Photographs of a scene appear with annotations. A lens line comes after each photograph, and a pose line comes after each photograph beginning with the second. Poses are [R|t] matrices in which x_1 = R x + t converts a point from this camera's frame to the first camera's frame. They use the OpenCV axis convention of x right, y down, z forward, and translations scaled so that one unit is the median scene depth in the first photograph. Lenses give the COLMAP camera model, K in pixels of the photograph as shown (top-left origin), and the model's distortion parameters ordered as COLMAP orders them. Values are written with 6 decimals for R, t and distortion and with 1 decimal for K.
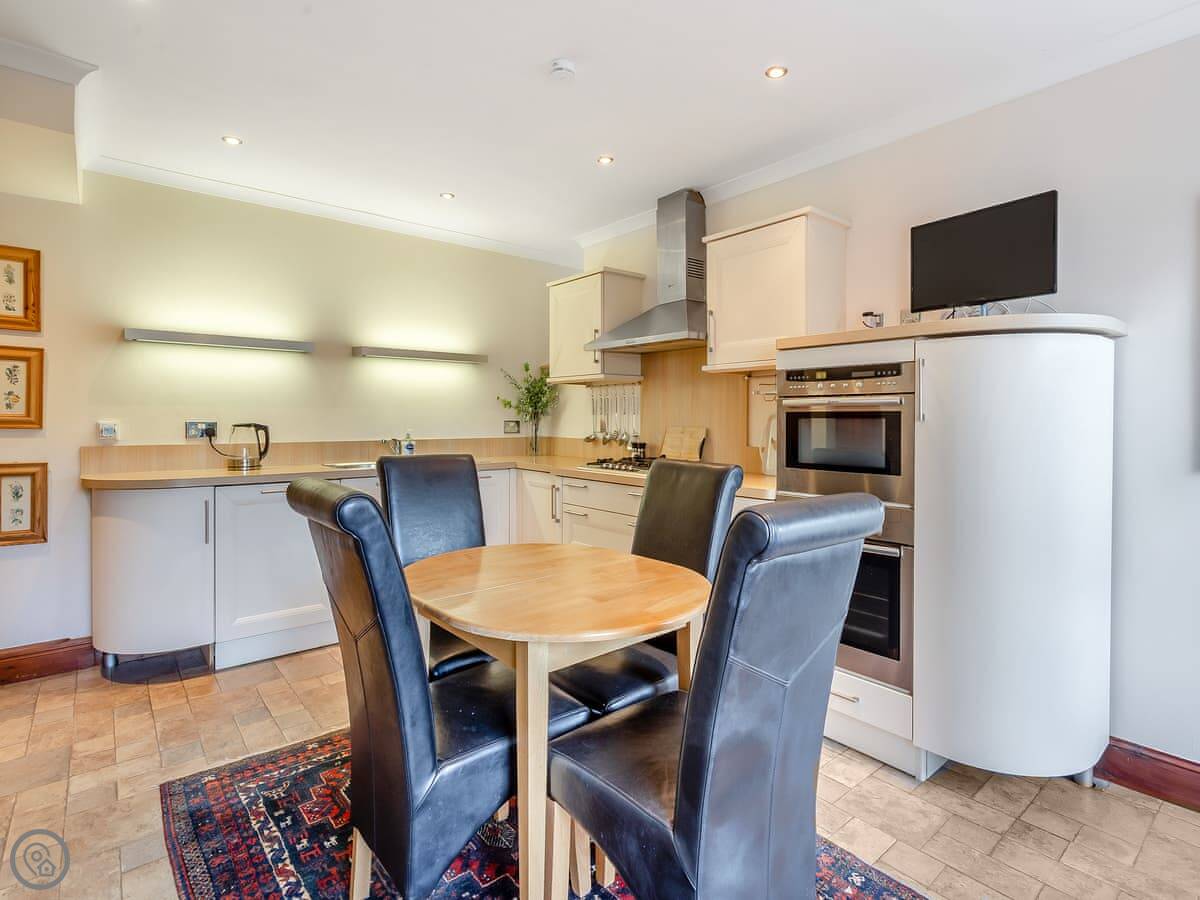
lens RADIAL K [[607.0, 0, 623.2], [0, 607.0, 425.9], [0, 0, 1]] dist [0.007419, 0.001850]
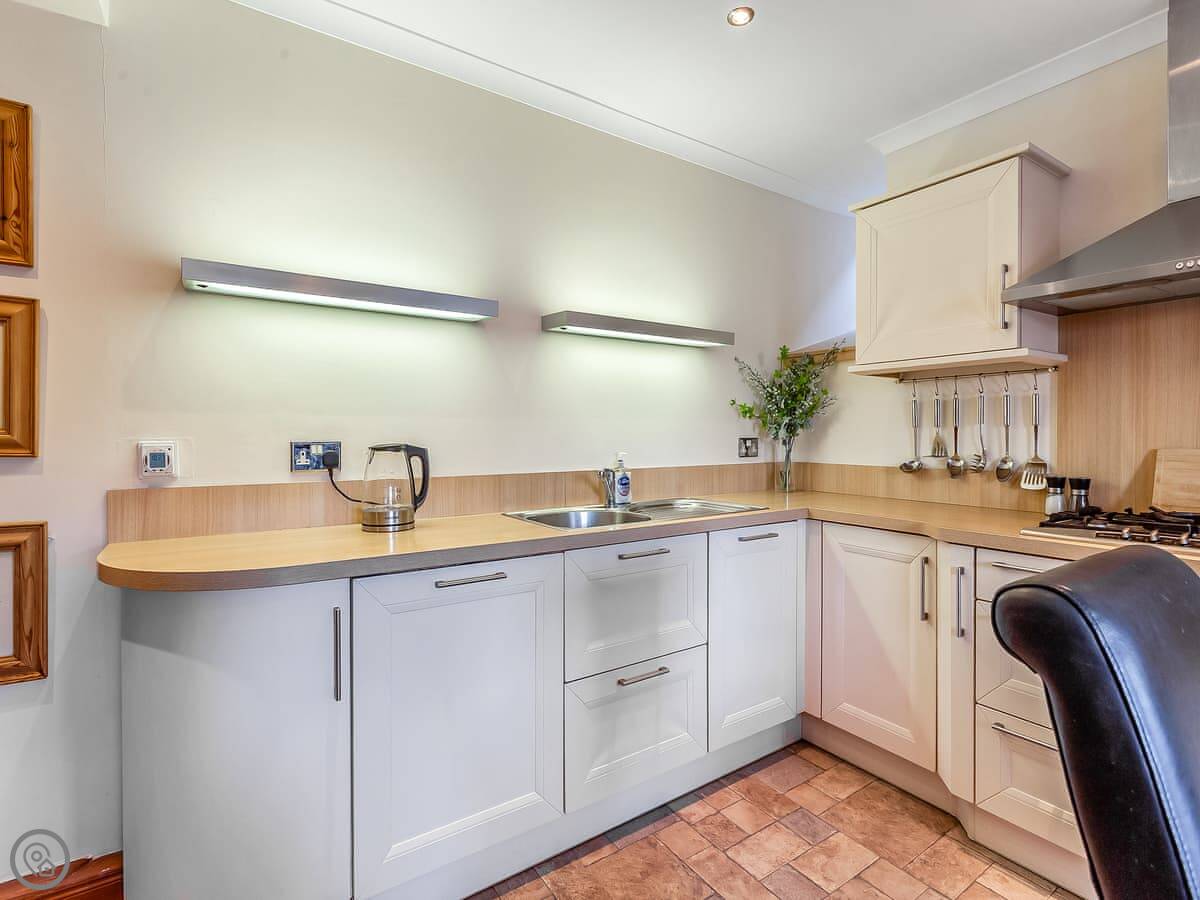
lens RADIAL K [[575.3, 0, 594.1], [0, 575.3, 444.6], [0, 0, 1]] dist [0.000247, 0.001513]
pose [[0.993054, -0.001834, -0.117648, -0.377913], [0.002279, 0.999991, 0.003646, -0.005447], [0.117640, -0.003888, 0.993049, 0.507945]]
